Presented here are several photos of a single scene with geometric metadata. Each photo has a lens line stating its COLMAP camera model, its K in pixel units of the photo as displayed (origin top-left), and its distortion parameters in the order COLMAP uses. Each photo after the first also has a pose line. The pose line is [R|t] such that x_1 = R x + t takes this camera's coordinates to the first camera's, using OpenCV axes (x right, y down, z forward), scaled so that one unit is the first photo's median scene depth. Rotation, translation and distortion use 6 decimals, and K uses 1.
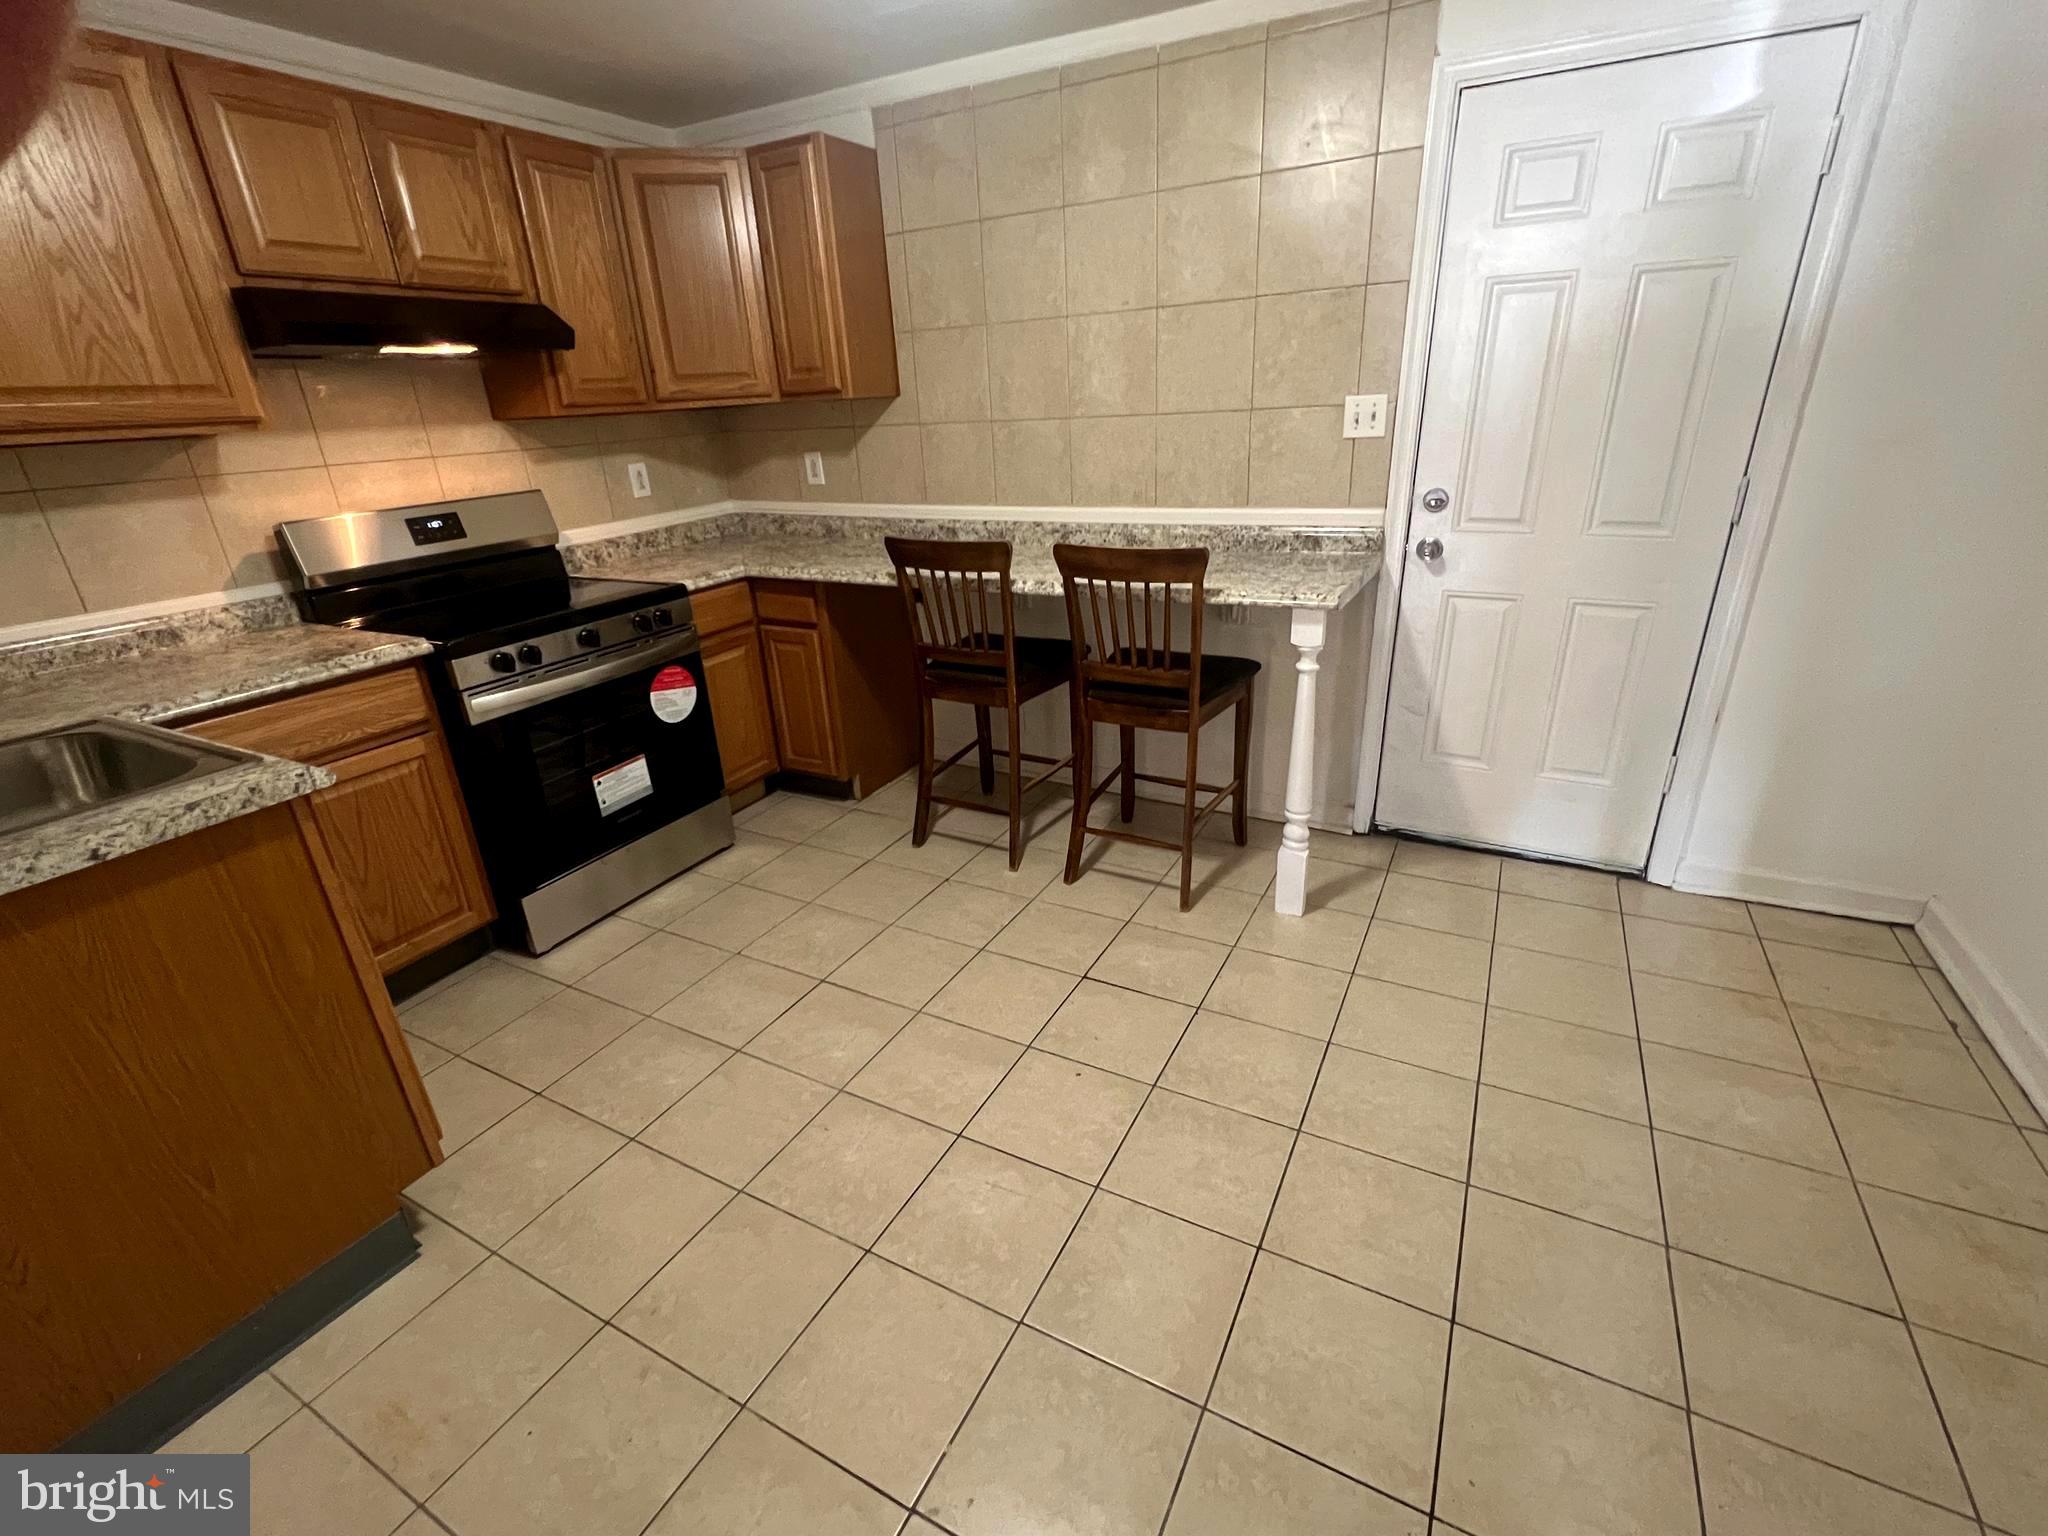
lens RADIAL K [[900.5, 0, 1002.3], [0, 900.5, 763.7], [0, 0, 1]] dist [-0.003032, 0.000672]
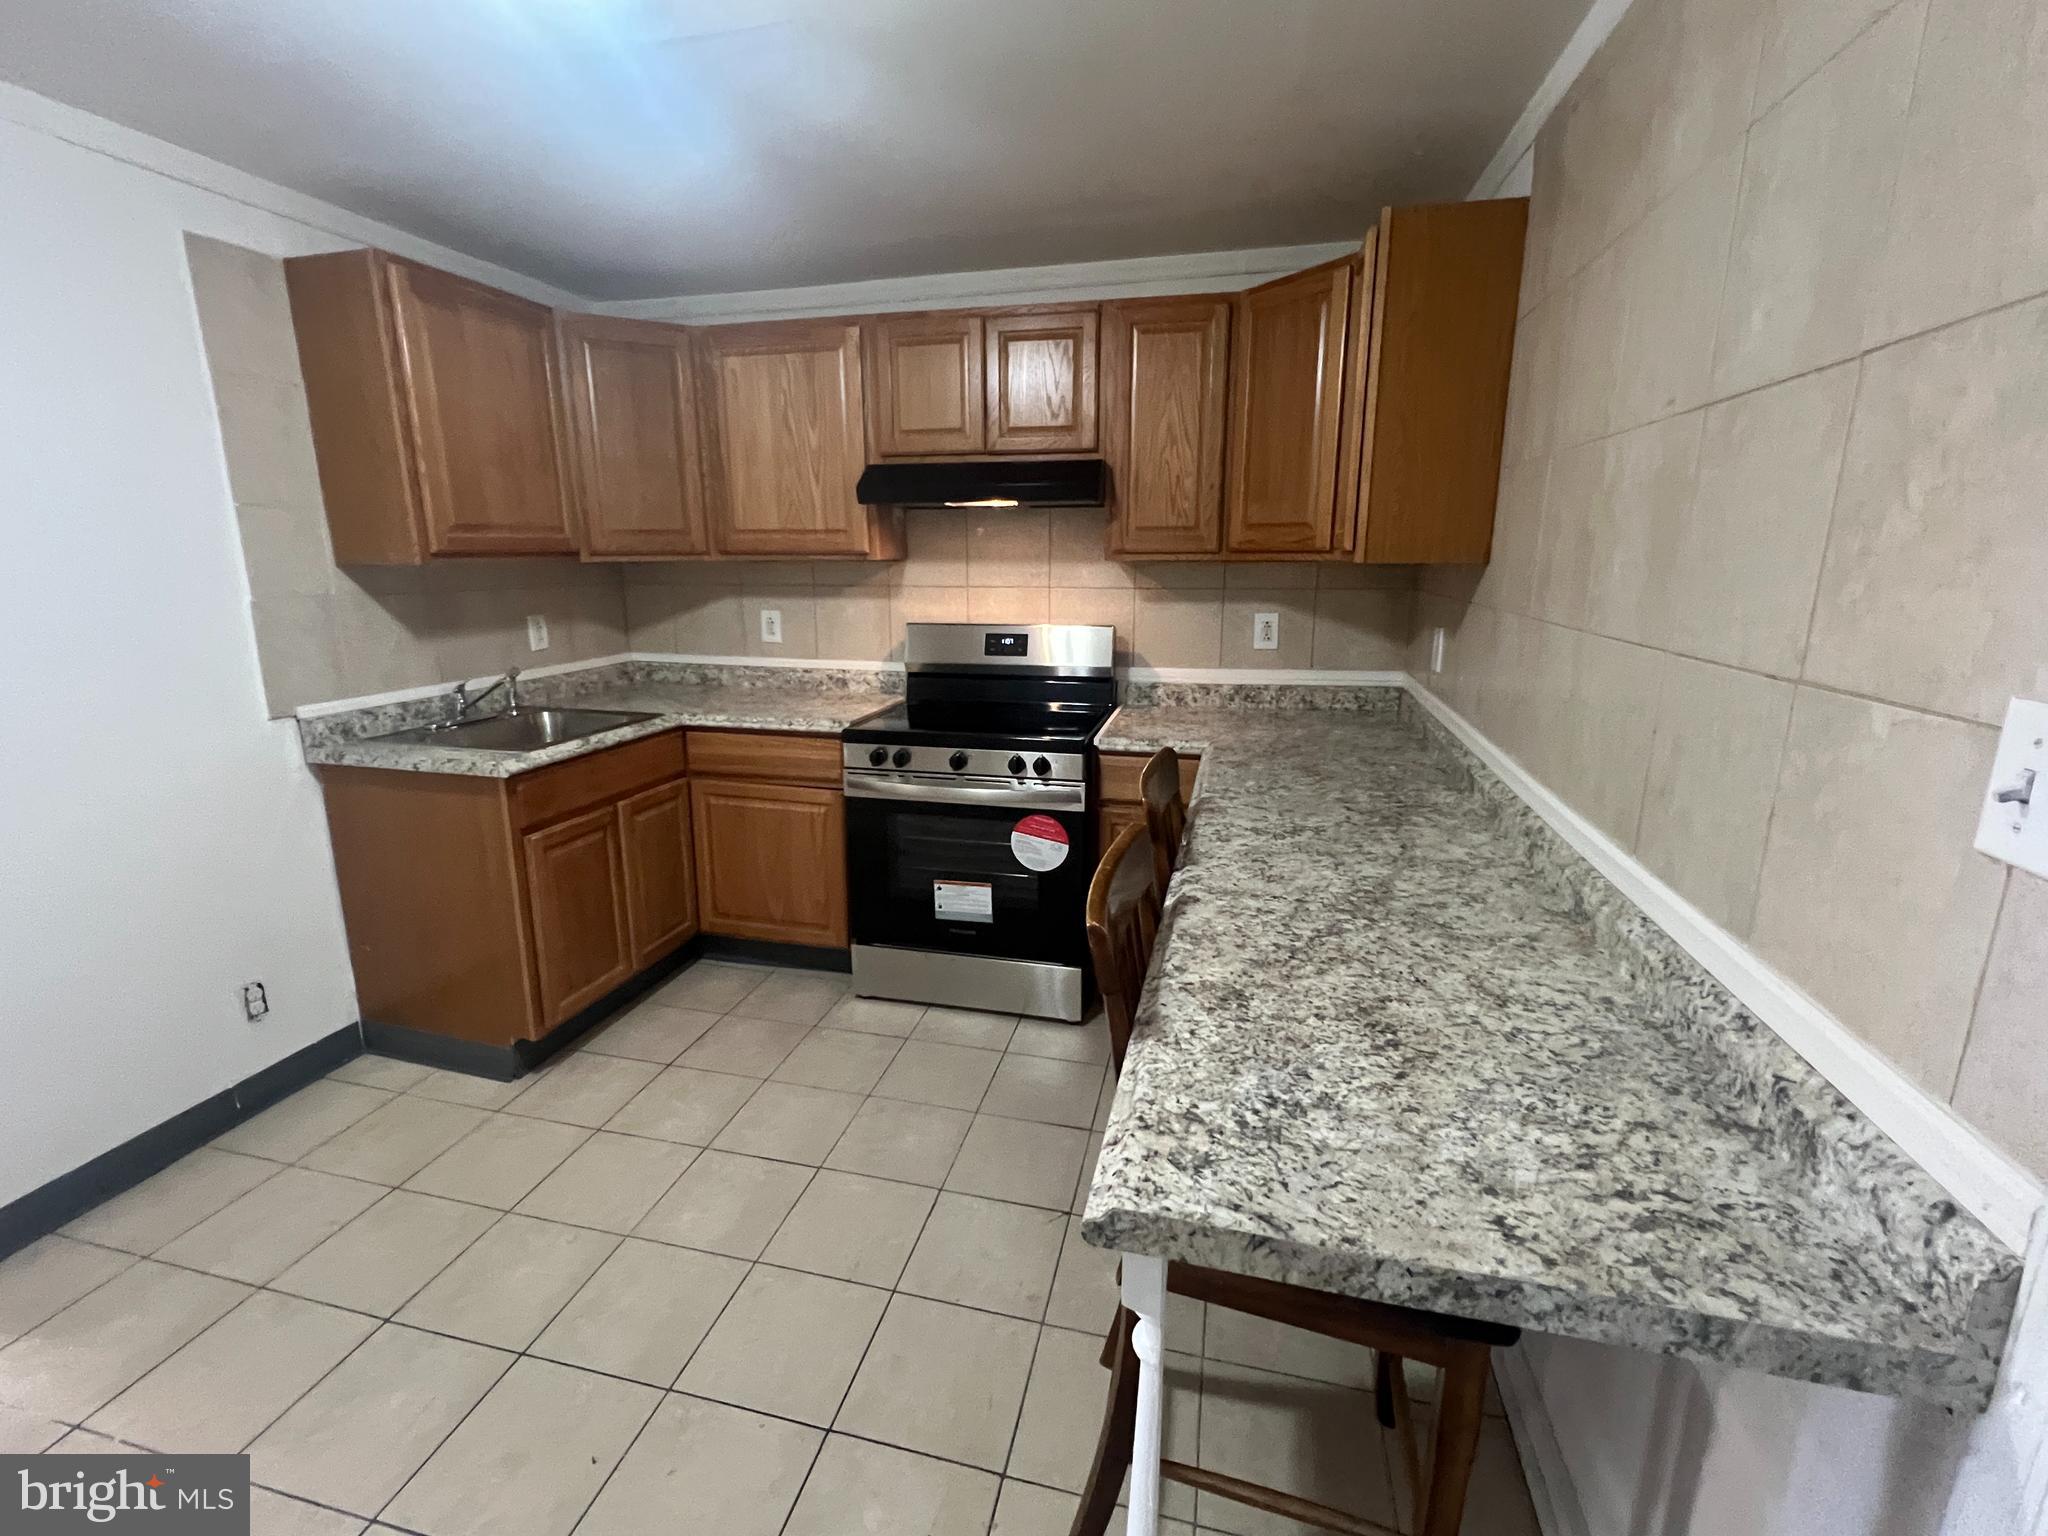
lens RADIAL K [[900.5, 0, 1016.4], [0, 900.5, 769.5], [0, 0, 1]] dist [-0.003032, 0.000672]
pose [[0.278248, 0.278698, -0.919187, 0.525124], [-0.375640, 0.912335, 0.162910, -0.315493], [0.884009, 0.299954, 0.358546, 0.645770]]
